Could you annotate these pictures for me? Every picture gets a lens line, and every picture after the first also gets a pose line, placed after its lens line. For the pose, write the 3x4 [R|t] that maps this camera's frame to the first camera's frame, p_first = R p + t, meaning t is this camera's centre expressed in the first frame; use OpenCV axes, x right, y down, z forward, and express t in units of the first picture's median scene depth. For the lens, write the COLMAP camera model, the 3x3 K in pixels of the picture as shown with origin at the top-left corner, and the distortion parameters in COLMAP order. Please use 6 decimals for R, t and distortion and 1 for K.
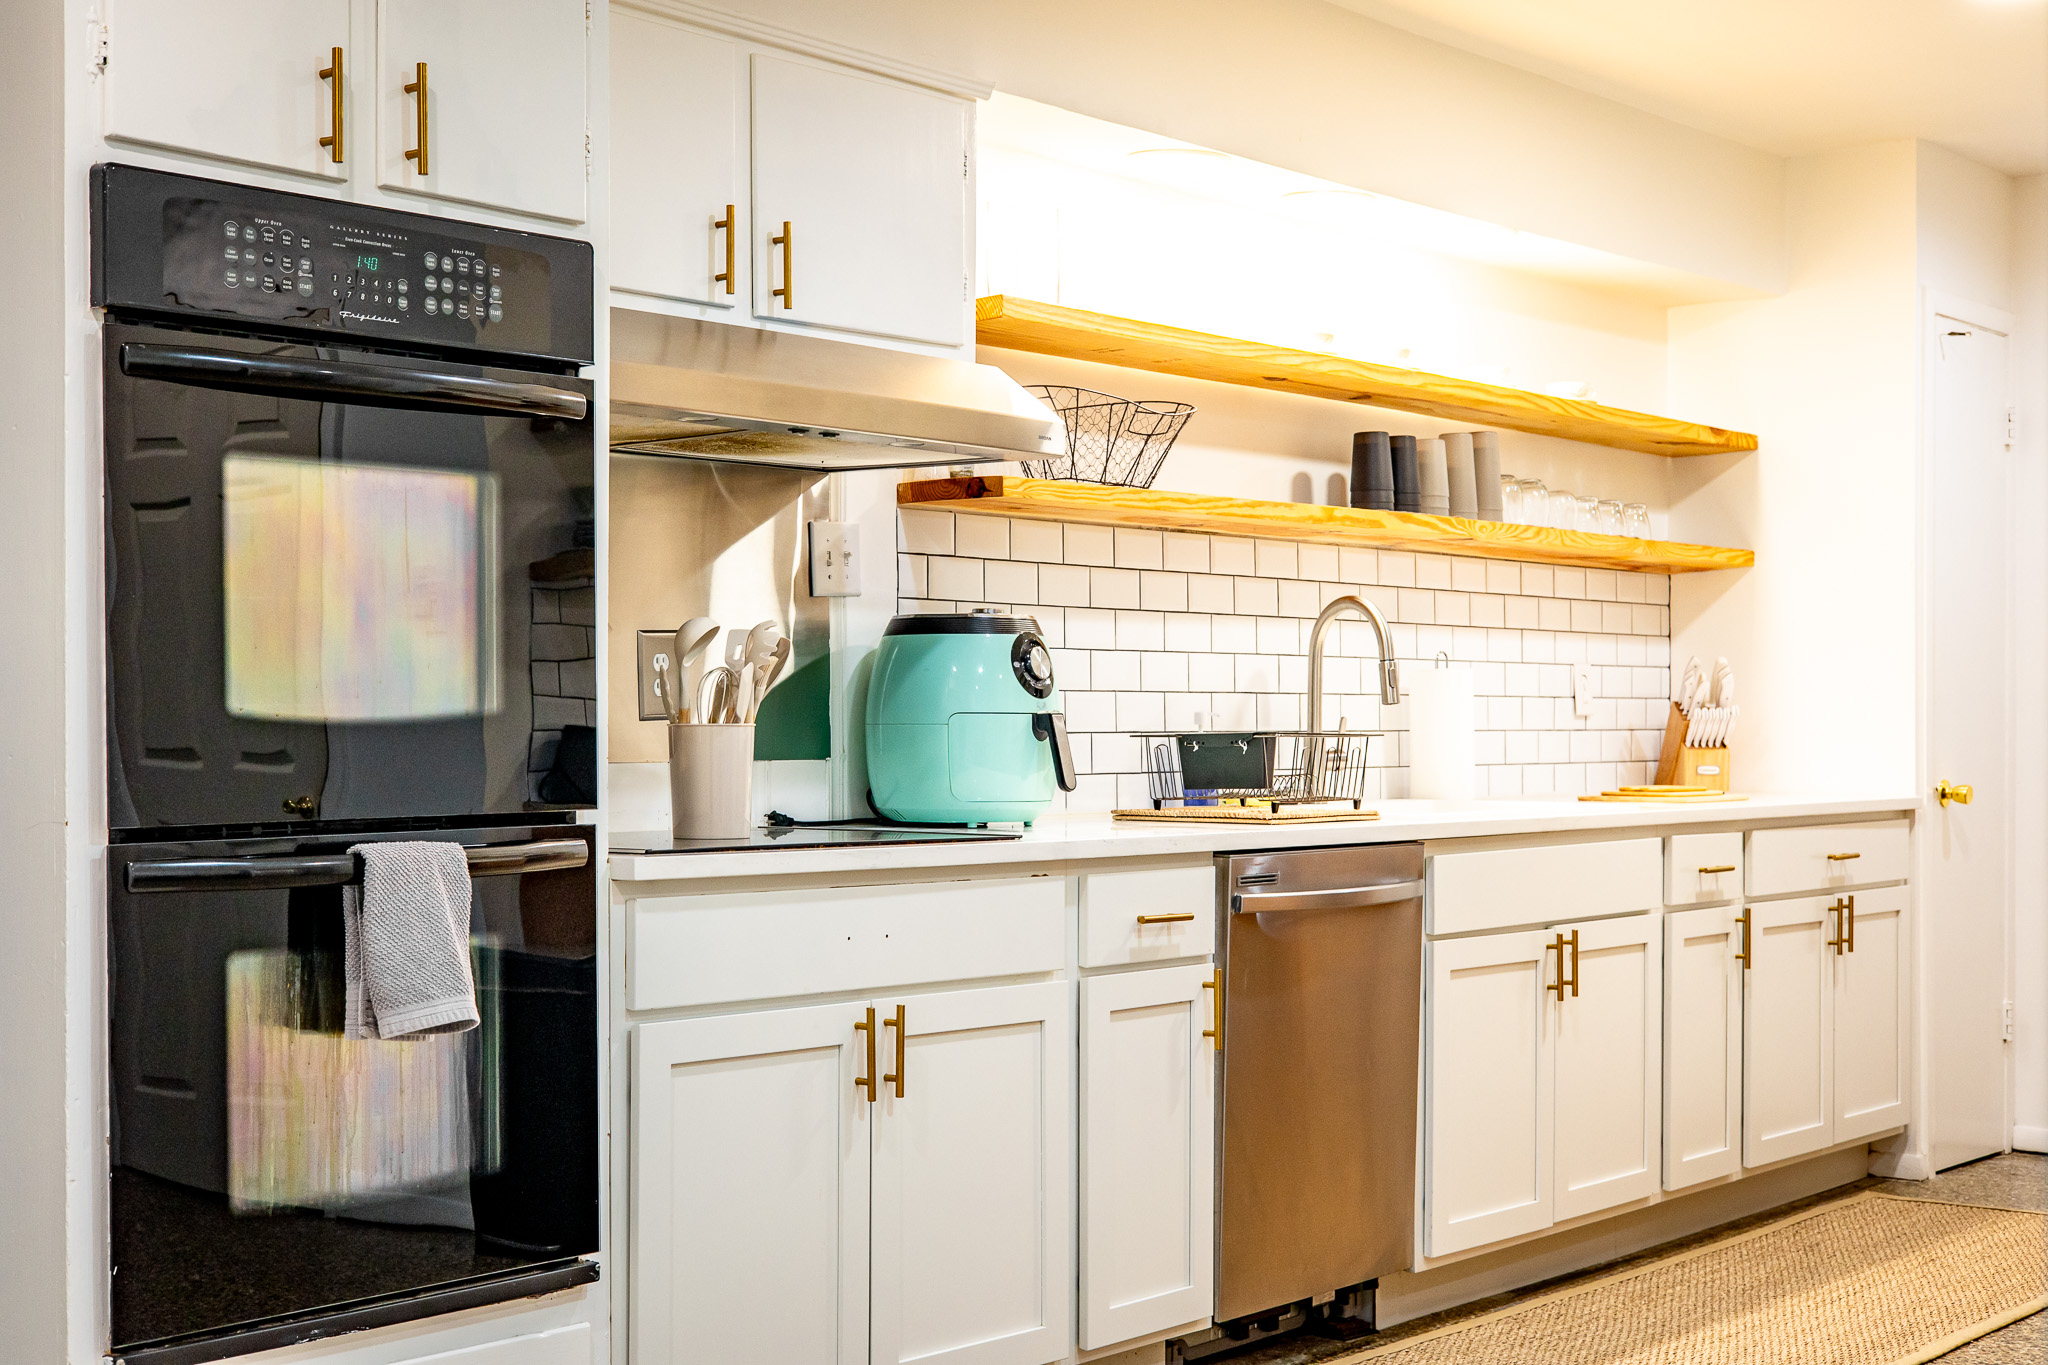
lens RADIAL K [[2959.4, 0, 1024.0], [0, 2959.4, 682.5], [0, 0, 1]] dist [-0.040020, -0.025562]
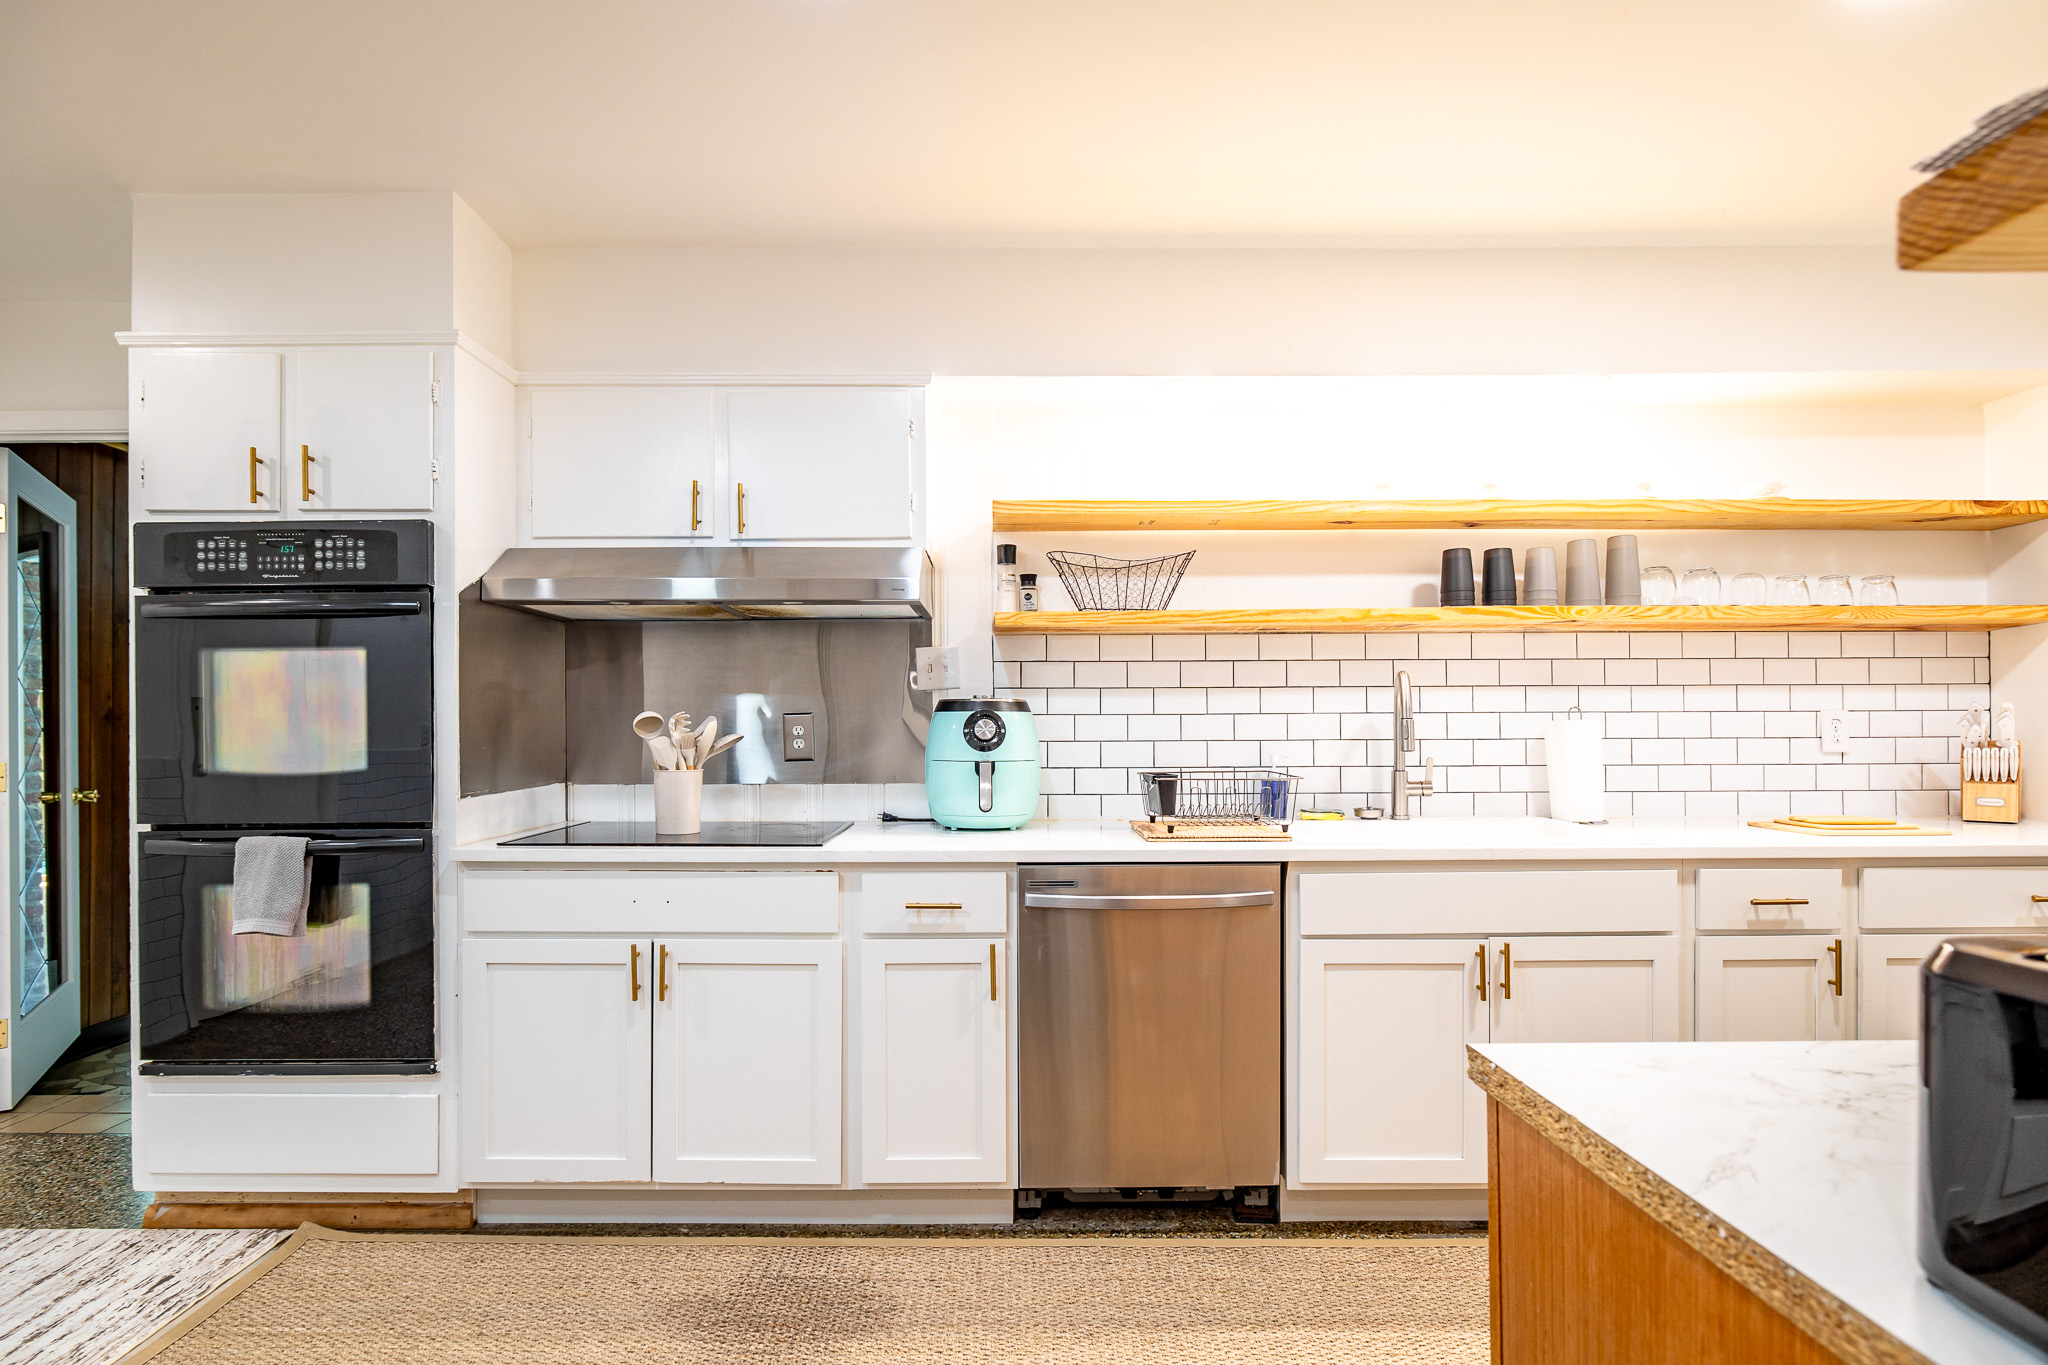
lens RADIAL K [[1055.6, 0, 1020.5], [0, 1055.6, 710.0], [0, 0, 1]] dist [-0.009901, -0.001330]
pose [[0.619987, -0.009273, -0.784557, 0.428366], [0.015366, 0.999882, 0.000324, -0.015698], [0.784462, -0.012256, 0.620056, 0.618240]]
